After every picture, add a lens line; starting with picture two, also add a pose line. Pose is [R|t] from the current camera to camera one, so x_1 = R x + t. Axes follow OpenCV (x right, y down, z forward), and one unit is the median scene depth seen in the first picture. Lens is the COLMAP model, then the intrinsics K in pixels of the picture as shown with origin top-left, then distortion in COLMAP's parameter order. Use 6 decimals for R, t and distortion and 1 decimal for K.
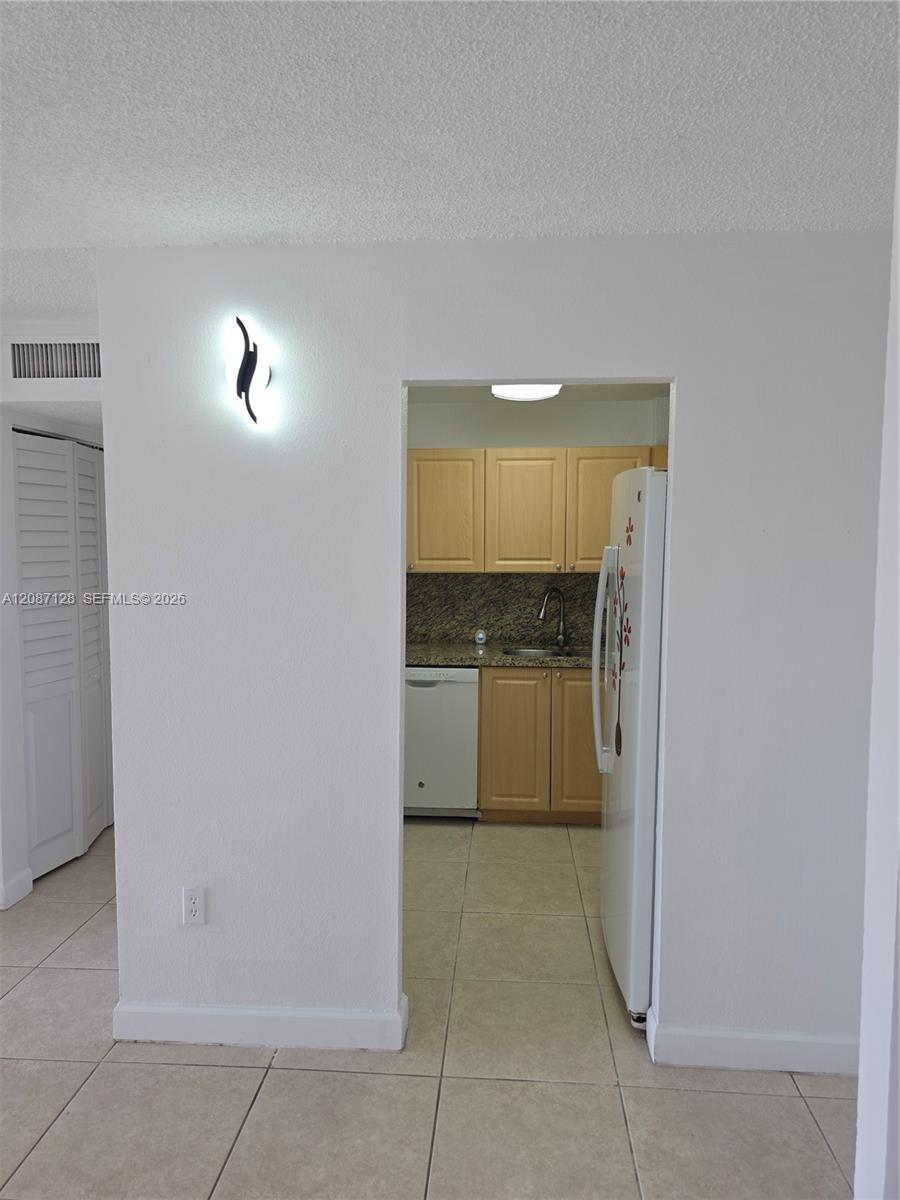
lens RADIAL K [[807.8, 0, 449.7], [0, 807.8, 591.6], [0, 0, 1]] dist [0.060867, -0.041297]
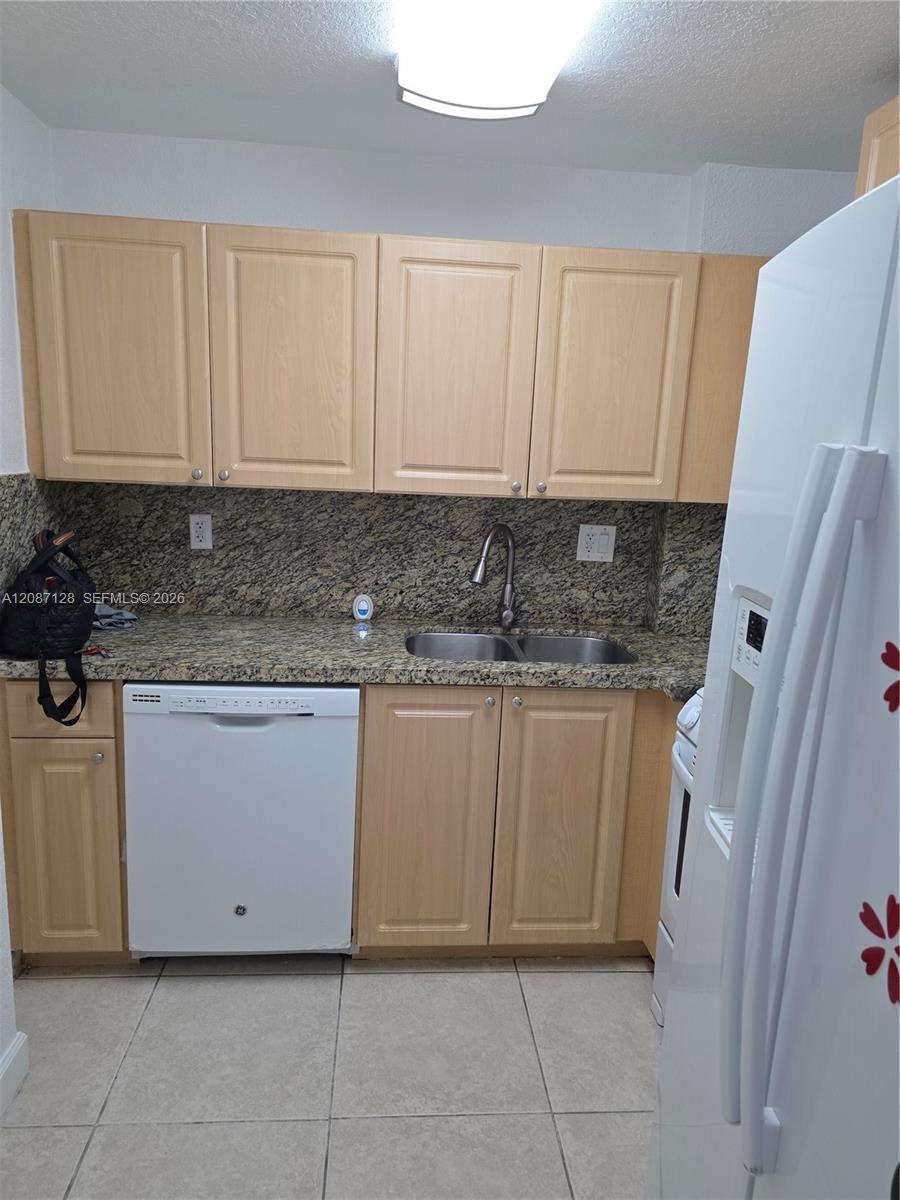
lens RADIAL K [[807.8, 0, 461.4], [0, 807.8, 605.0], [0, 0, 1]] dist [0.060867, -0.041297]
pose [[0.985982, 0.010406, 0.166527, 0.013343], [-0.032207, 0.991153, 0.128755, -0.020728], [-0.163714, -0.132314, 0.977594, 0.481872]]
